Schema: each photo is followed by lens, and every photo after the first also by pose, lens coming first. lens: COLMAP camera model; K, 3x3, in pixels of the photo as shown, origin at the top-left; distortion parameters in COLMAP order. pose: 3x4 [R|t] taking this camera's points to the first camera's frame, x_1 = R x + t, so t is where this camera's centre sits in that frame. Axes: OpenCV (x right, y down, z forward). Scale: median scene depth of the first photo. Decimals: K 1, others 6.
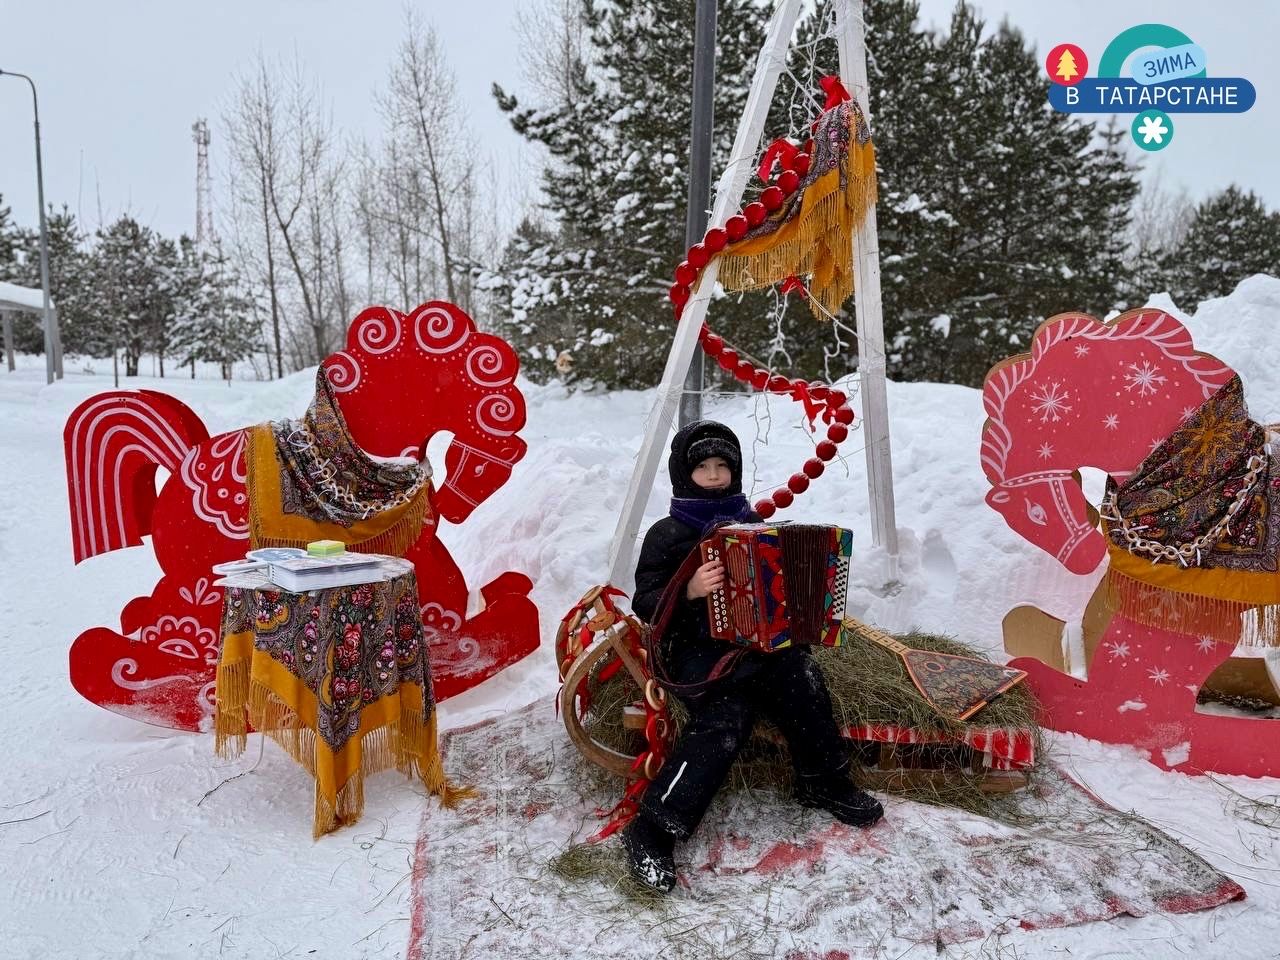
lens RADIAL K [[899.1, 0, 628.1], [0, 899.1, 472.6], [0, 0, 1]] dist [0.041766, -0.045797]
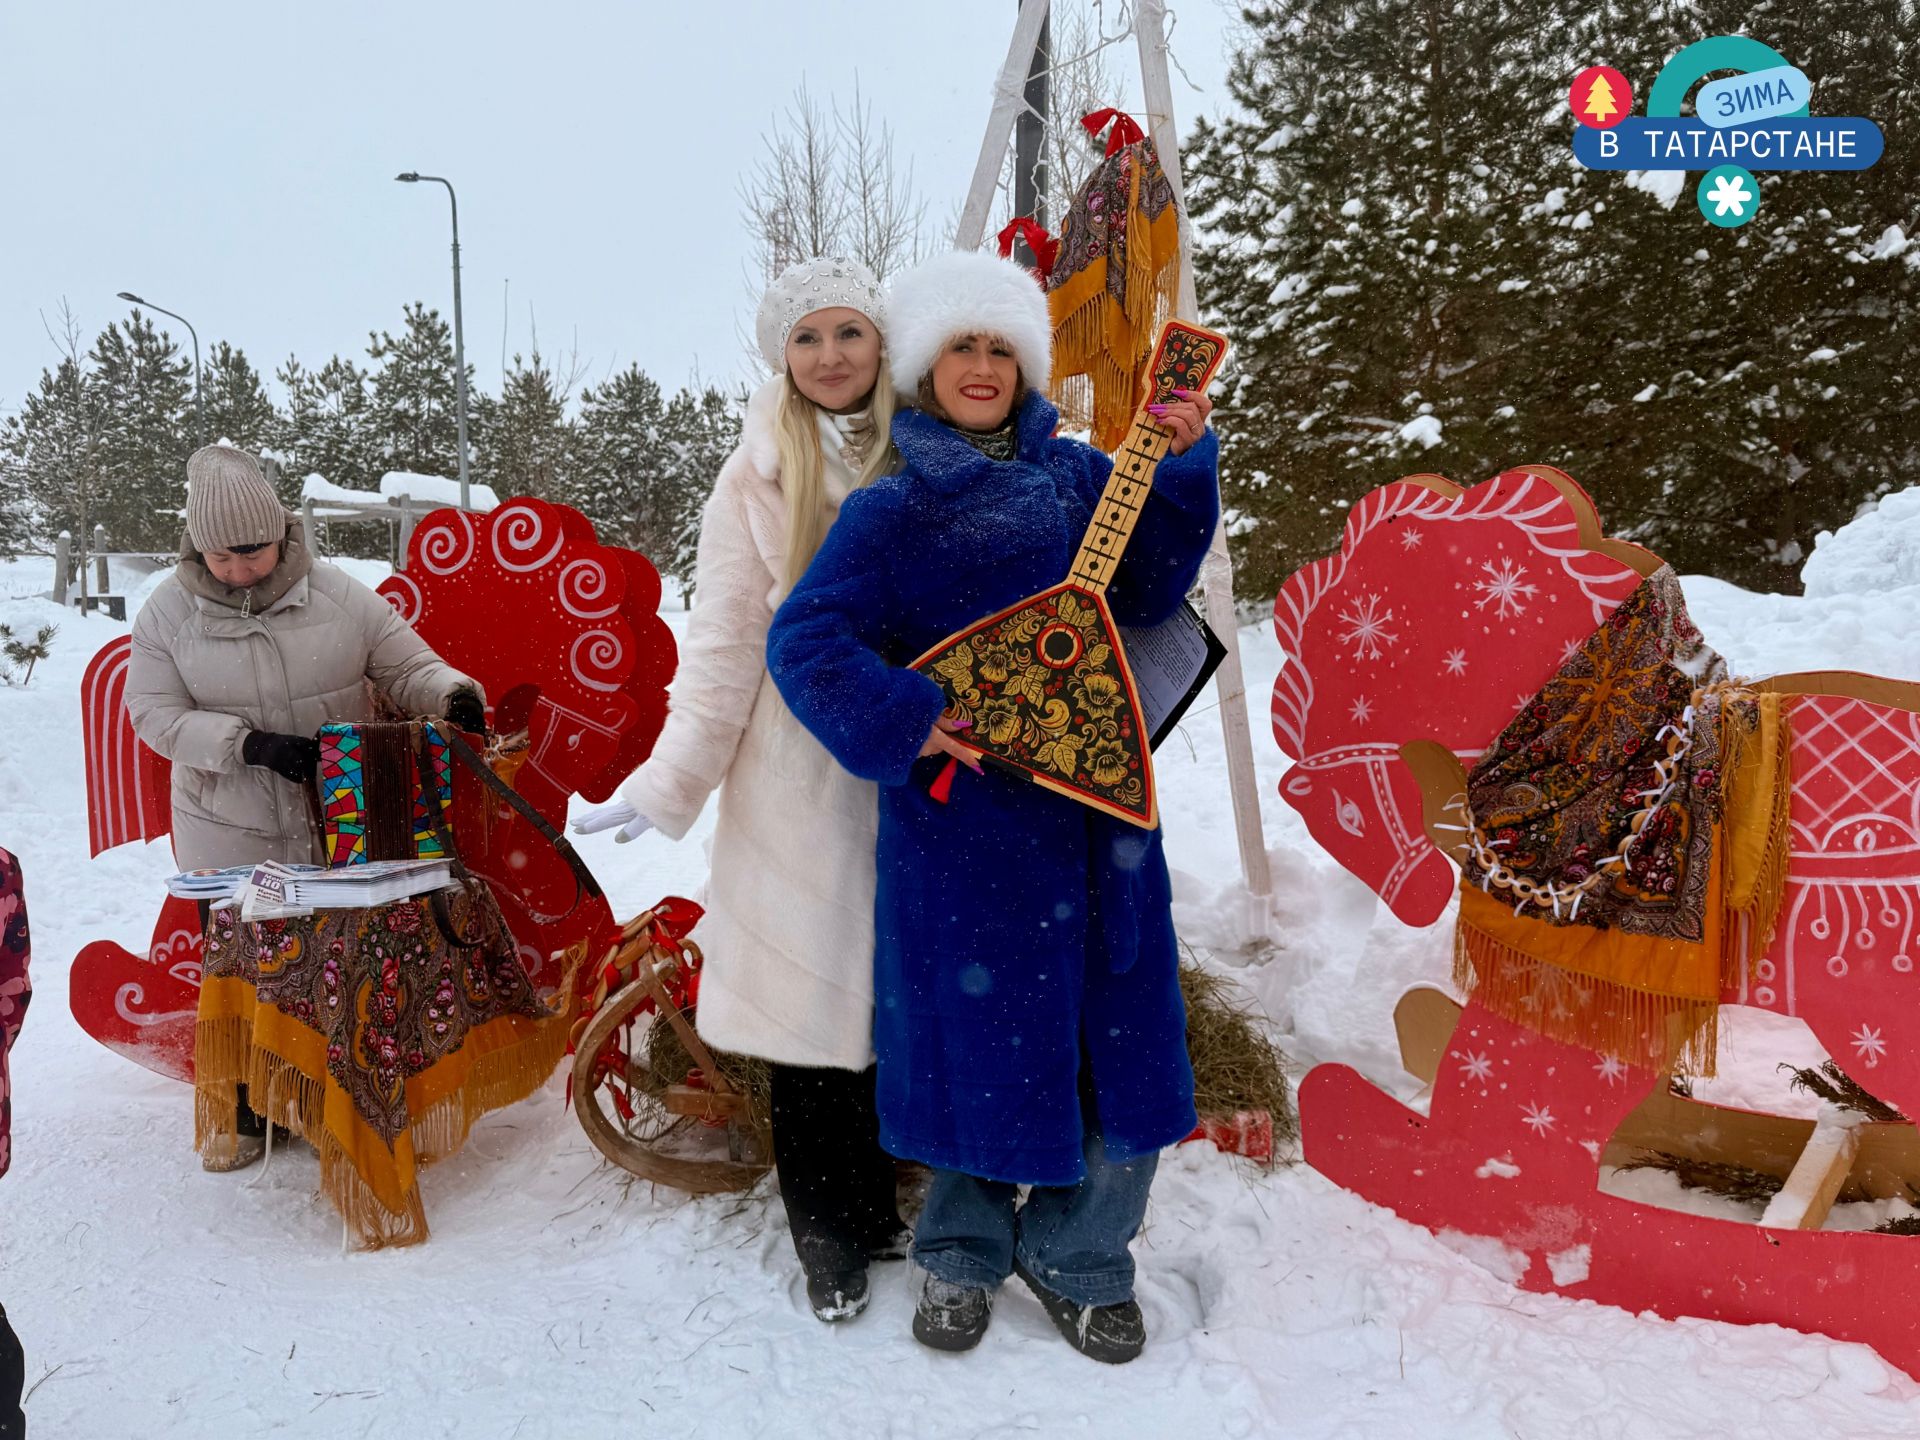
lens RADIAL K [[1570.1, 0, 952.1], [0, 1570.1, 720.0], [0, 0, 1]] dist [0.060939, -0.106528]
pose [[0.945211, 0.005571, -0.326413, 0.412936], [-0.014523, 0.999582, -0.024993, 0.005825], [0.326138, 0.028365, 0.944897, -0.029930]]
